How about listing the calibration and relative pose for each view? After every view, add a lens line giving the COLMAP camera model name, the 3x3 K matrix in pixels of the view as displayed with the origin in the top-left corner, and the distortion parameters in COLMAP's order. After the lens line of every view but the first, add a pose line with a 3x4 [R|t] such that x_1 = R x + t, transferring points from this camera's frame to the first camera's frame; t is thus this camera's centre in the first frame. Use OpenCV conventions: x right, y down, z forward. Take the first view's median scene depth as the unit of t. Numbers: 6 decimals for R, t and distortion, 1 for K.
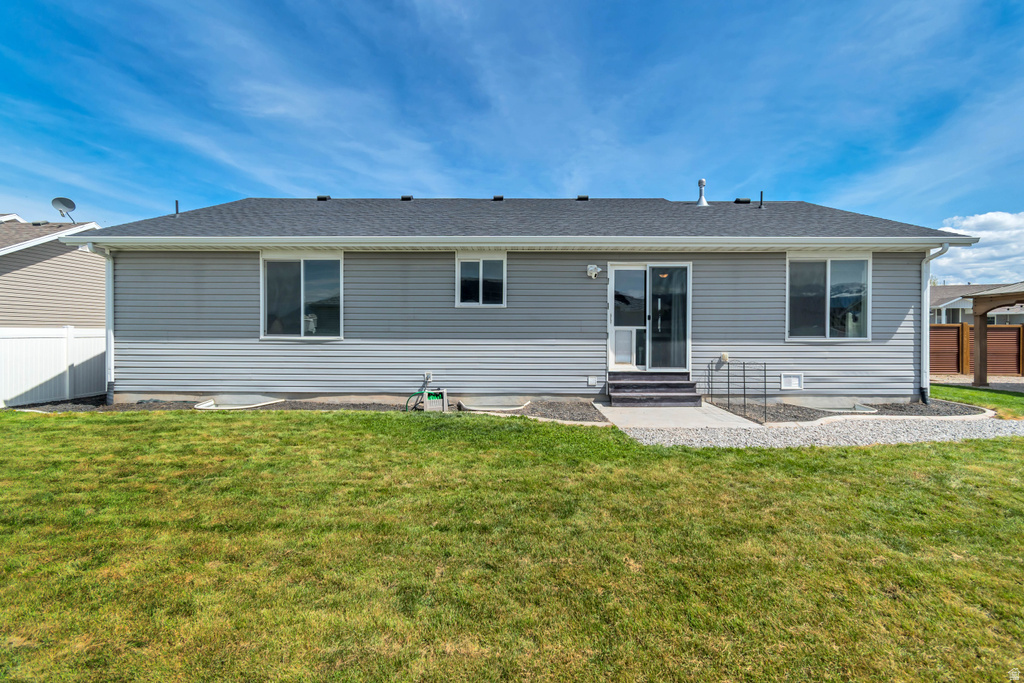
lens RADIAL K [[453.0, 0, 531.3], [0, 453.0, 349.8], [0, 0, 1]] dist [0.001915, 0.001256]
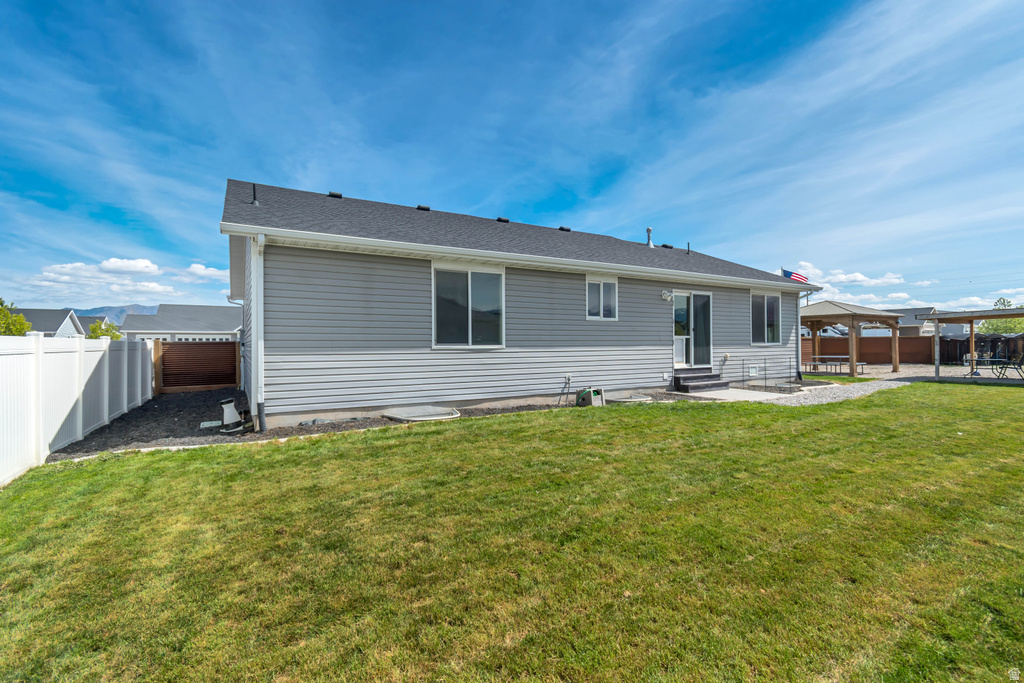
lens RADIAL K [[453.0, 0, 532.1], [0, 453.0, 357.9], [0, 0, 1]] dist [0.001915, 0.001256]
pose [[0.856822, -0.023787, 0.515063, -0.910455], [0.023490, 0.999699, 0.007092, -0.005222], [-0.515077, 0.006023, 0.857123, 0.039268]]
